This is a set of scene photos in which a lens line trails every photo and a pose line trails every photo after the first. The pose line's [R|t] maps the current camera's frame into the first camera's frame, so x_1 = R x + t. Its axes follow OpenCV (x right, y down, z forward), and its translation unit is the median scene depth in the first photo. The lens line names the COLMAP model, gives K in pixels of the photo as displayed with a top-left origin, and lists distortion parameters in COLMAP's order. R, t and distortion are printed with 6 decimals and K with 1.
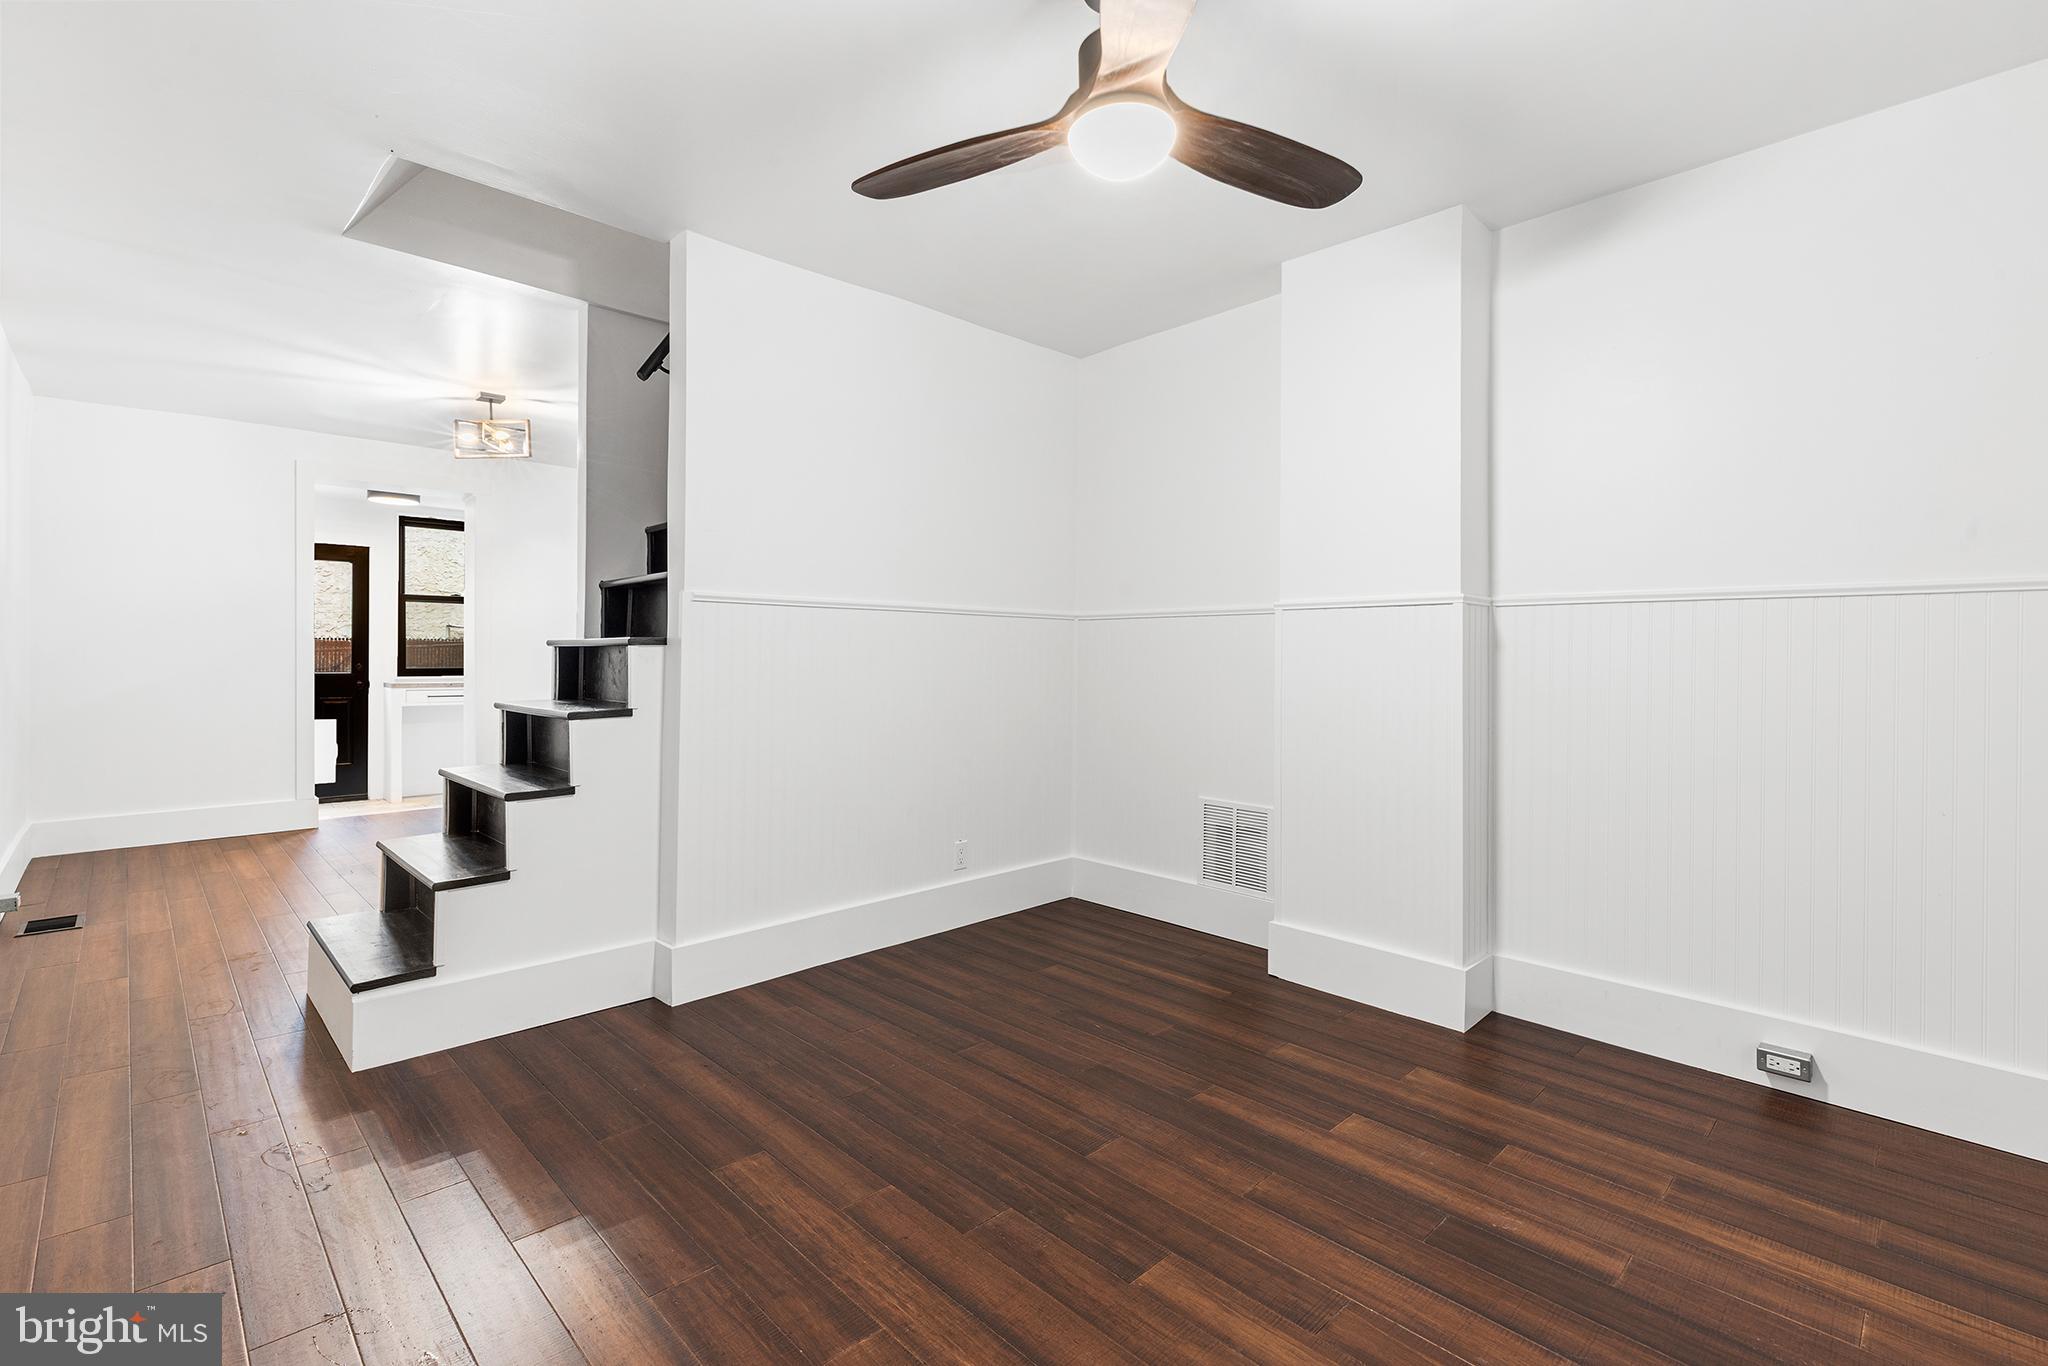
lens RADIAL K [[915.2, 0, 1026.2], [0, 915.2, 662.0], [0, 0, 1]] dist [0.004974, 0.000164]
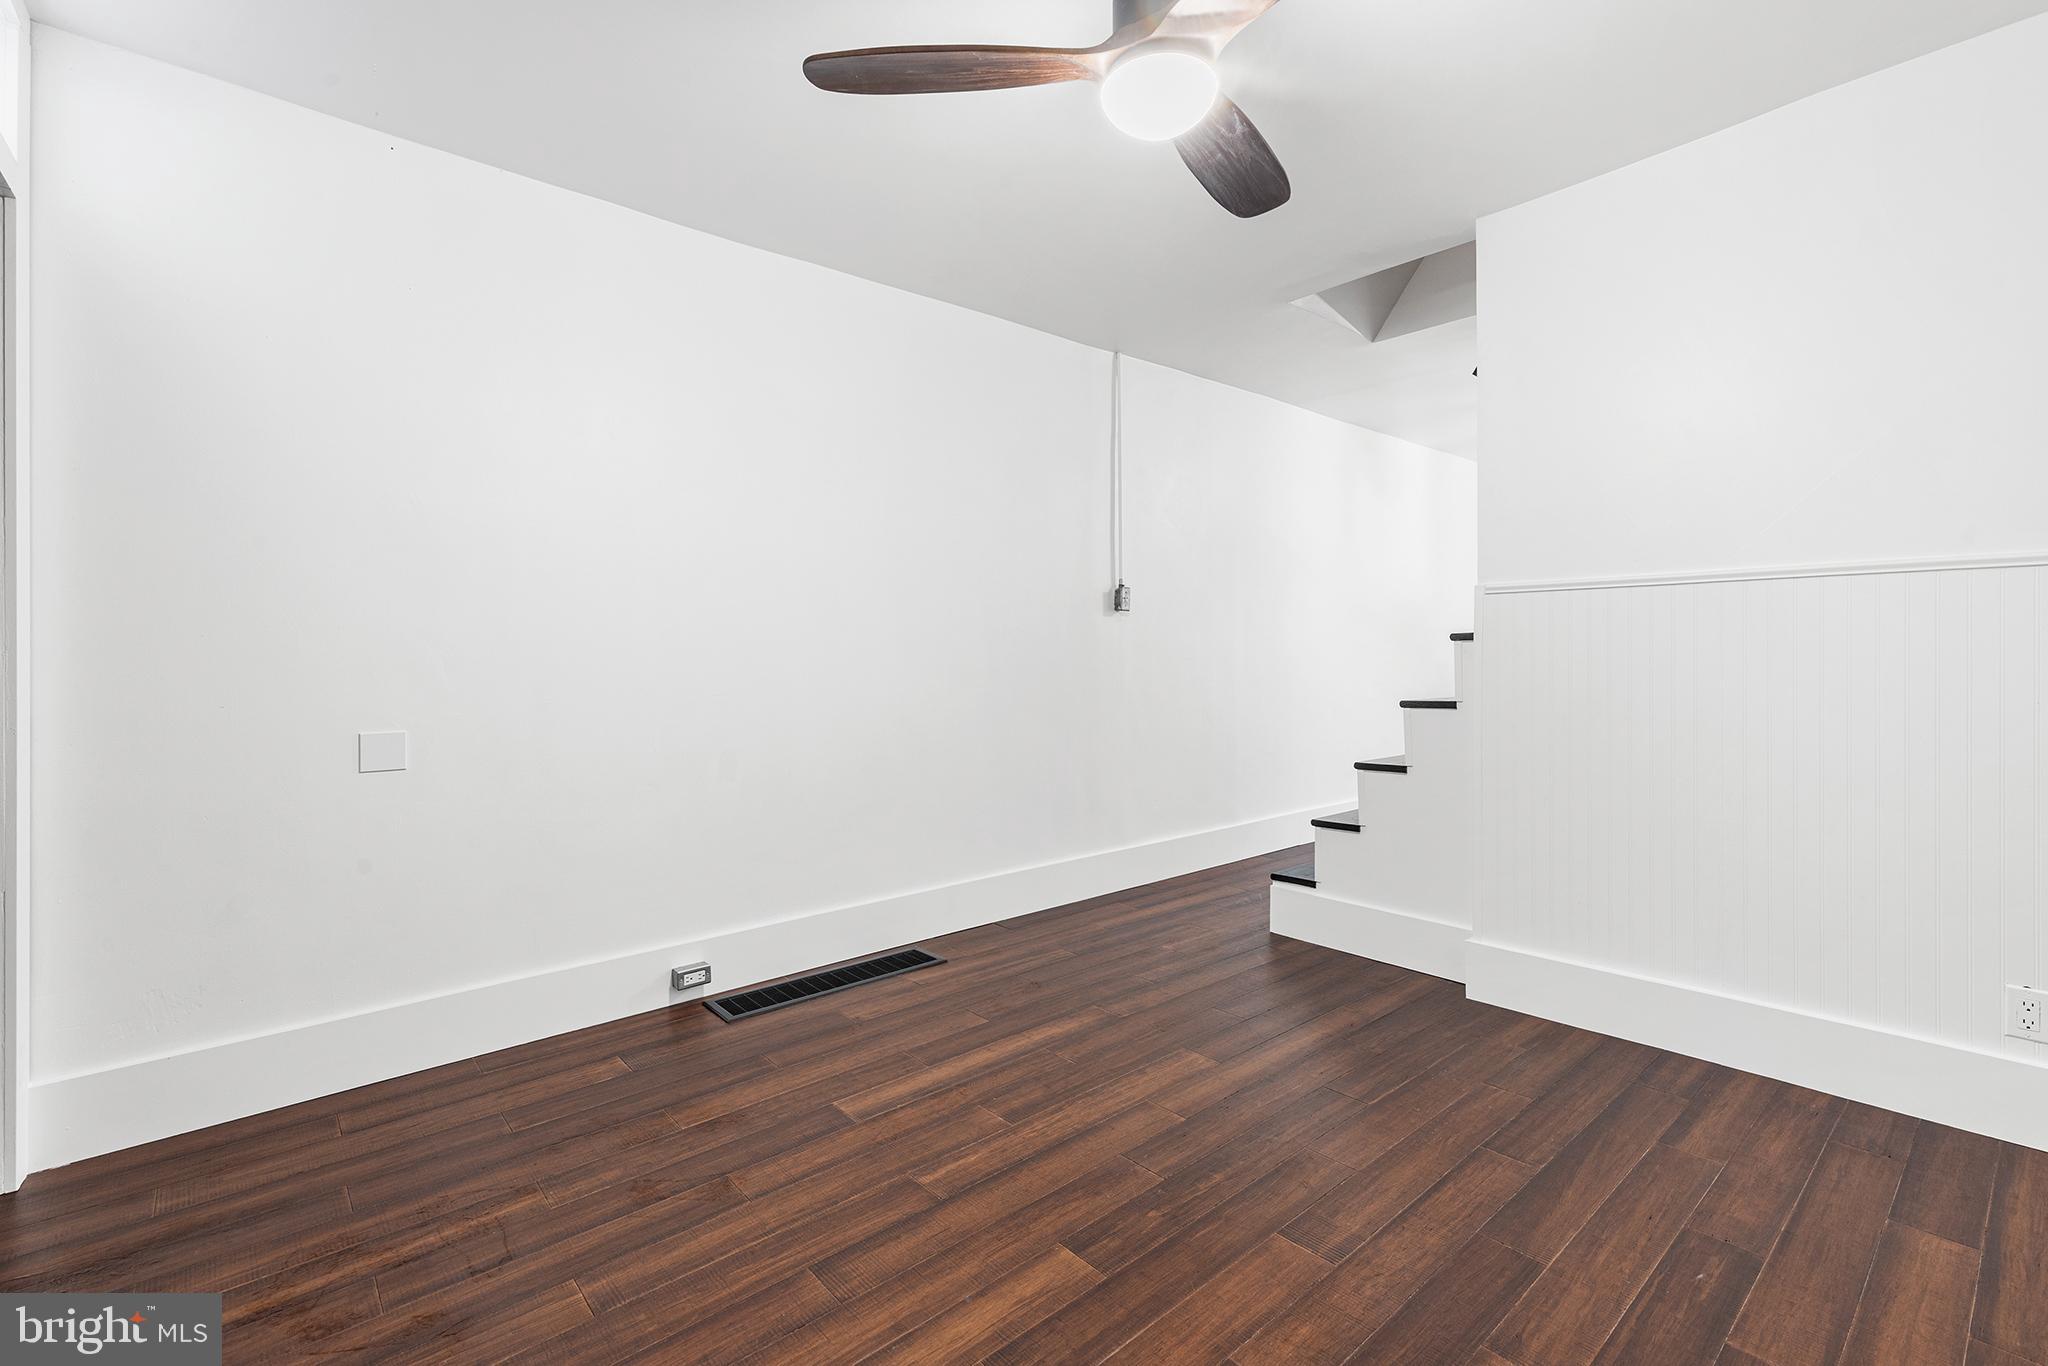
lens RADIAL K [[915.2, 0, 1013.3], [0, 915.2, 652.4], [0, 0, 1]] dist [0.004974, 0.000164]
pose [[-0.064823, -0.008559, -0.997860, 0.883262], [0.002015, 0.999960, -0.008708, 0.004618], [0.997895, -0.002576, -0.064803, 0.763861]]
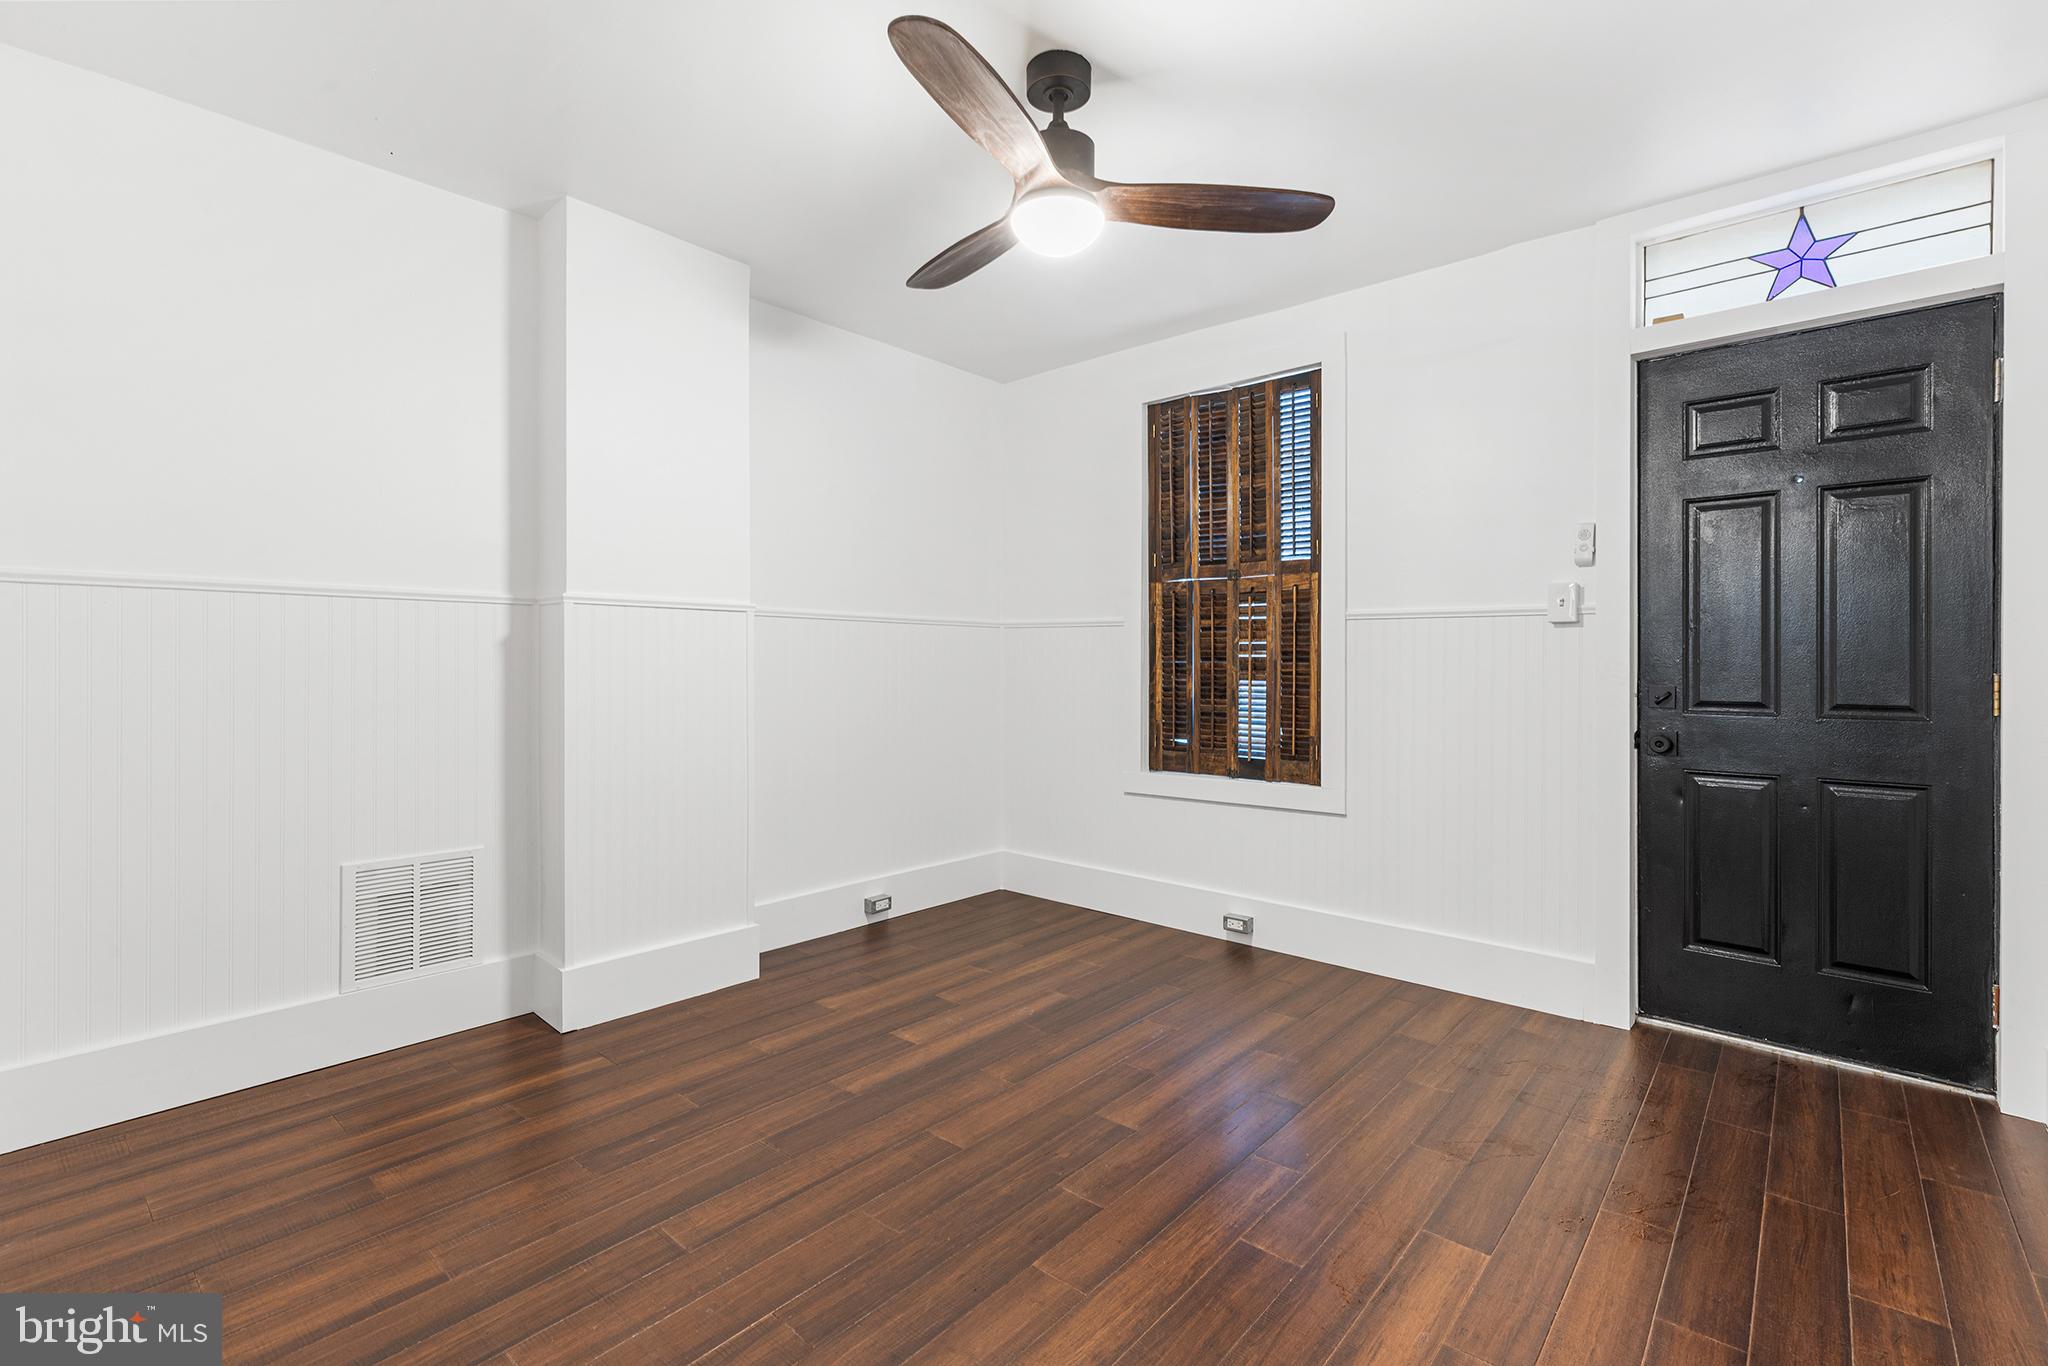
lens RADIAL K [[915.2, 0, 1016.2], [0, 915.2, 675.0], [0, 0, 1]] dist [0.004974, 0.000164]
pose [[-0.077007, -0.022386, 0.996779, -0.895953], [-0.000744, 0.999749, 0.022395, -0.013348], [-0.997030, 0.000983, -0.077004, 0.959195]]
